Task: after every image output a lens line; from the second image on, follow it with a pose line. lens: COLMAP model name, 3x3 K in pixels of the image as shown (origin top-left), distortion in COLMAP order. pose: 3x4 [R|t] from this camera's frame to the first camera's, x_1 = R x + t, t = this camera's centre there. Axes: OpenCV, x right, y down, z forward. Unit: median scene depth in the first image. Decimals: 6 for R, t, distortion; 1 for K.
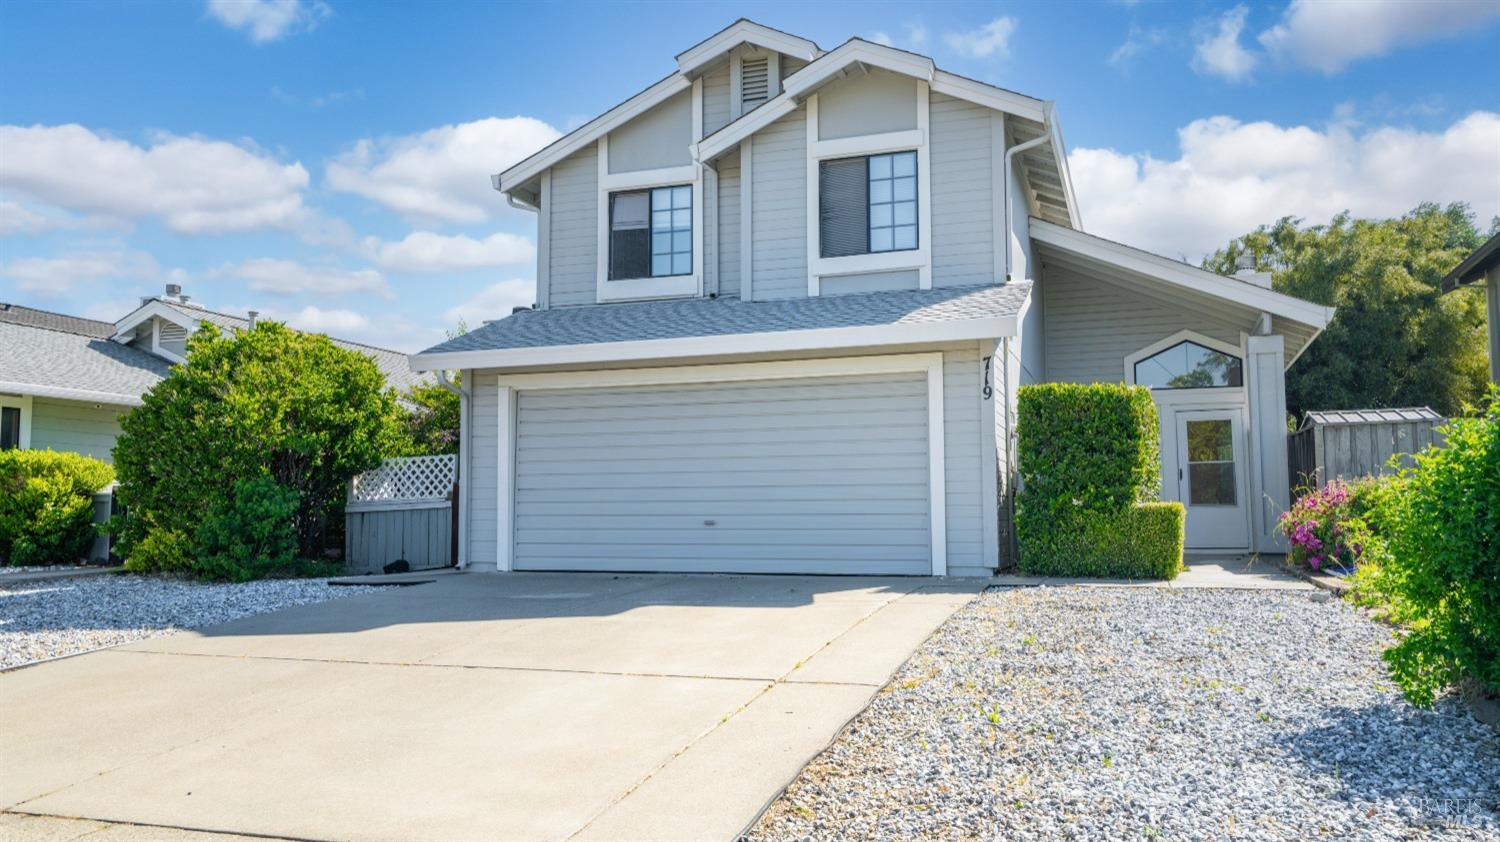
lens RADIAL K [[1165.3, 0, 748.3], [0, 1165.3, 423.7], [0, 0, 1]] dist [0.014765, 0.022800]
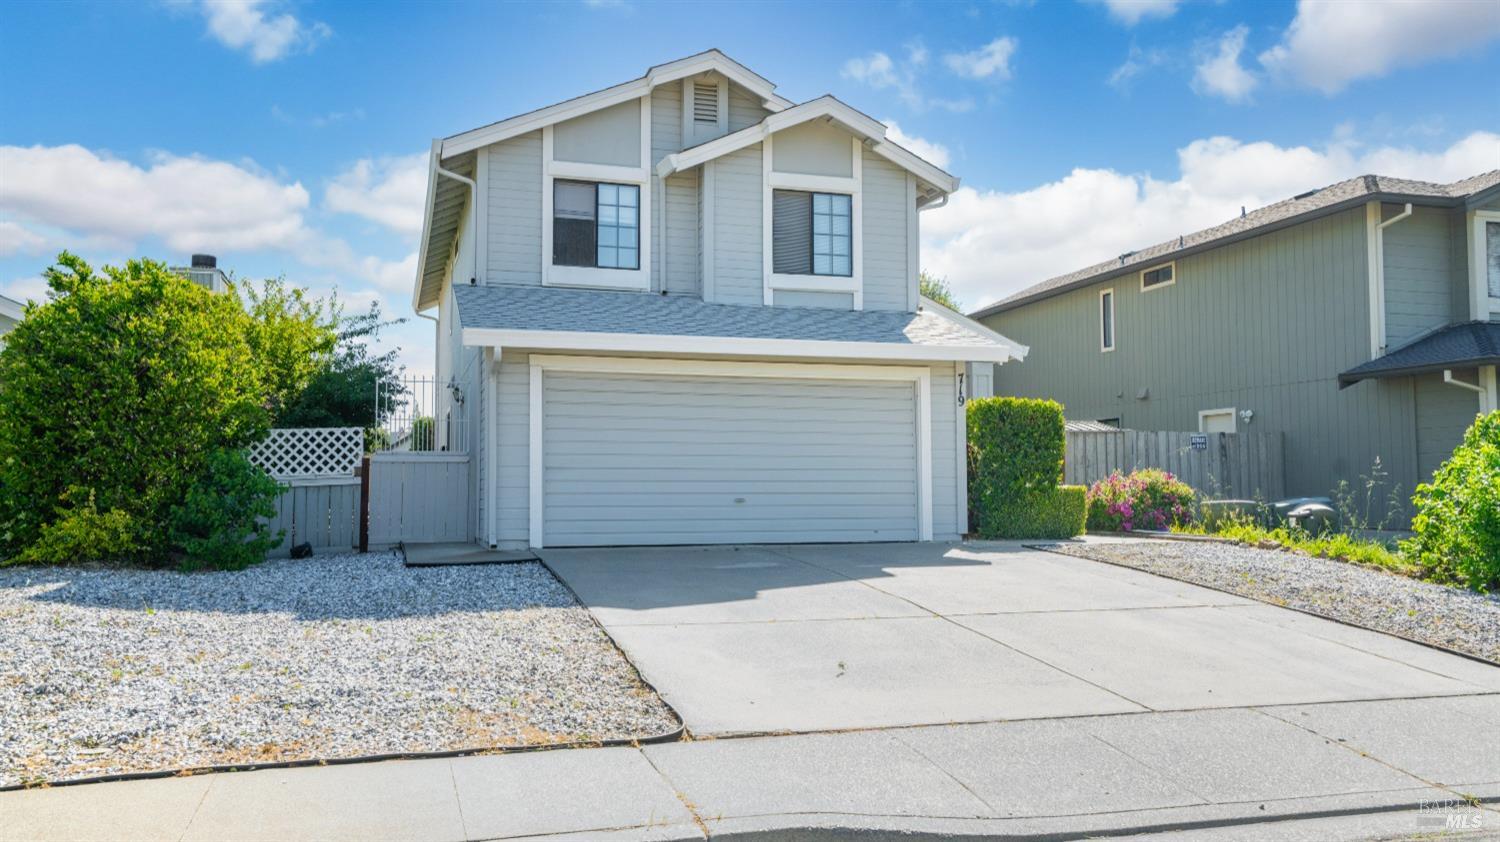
lens RADIAL K [[1165.3, 0, 745.6], [0, 1165.3, 419.2], [0, 0, 1]] dist [0.014765, 0.022800]
pose [[0.801823, 0.039588, 0.596249, -0.650367], [-0.050096, 0.998744, 0.001057, 0.003841], [-0.595458, -0.030718, 0.802799, 0.077697]]
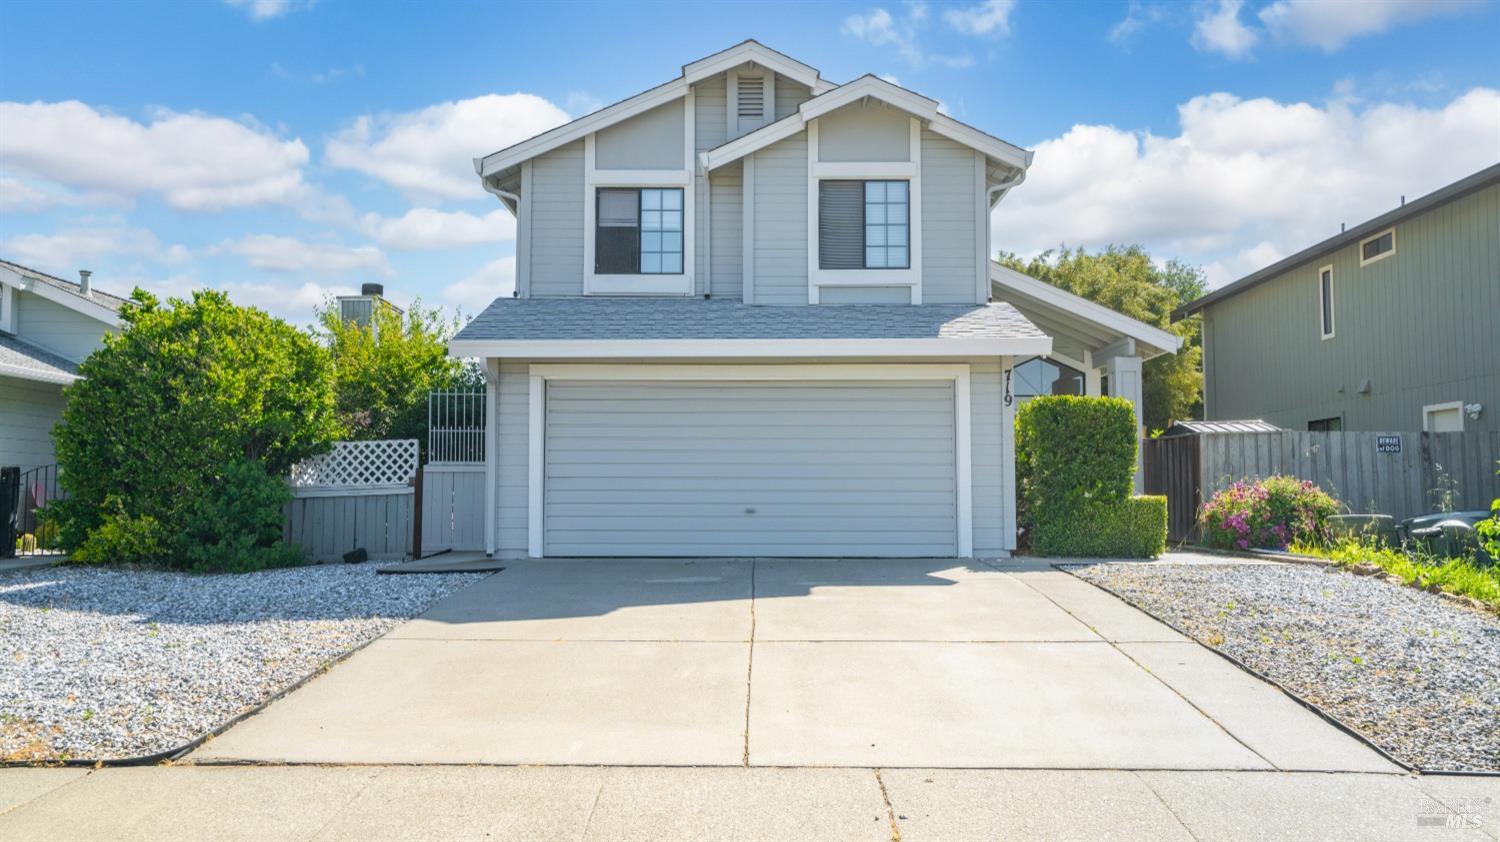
lens RADIAL K [[1165.3, 0, 745.5], [0, 1165.3, 424.9], [0, 0, 1]] dist [0.014765, 0.022800]
pose [[0.945374, 0.025972, 0.324952, -0.357319], [-0.031056, 0.999463, 0.010468, -0.005326], [-0.324506, -0.019988, 0.945672, -0.016907]]
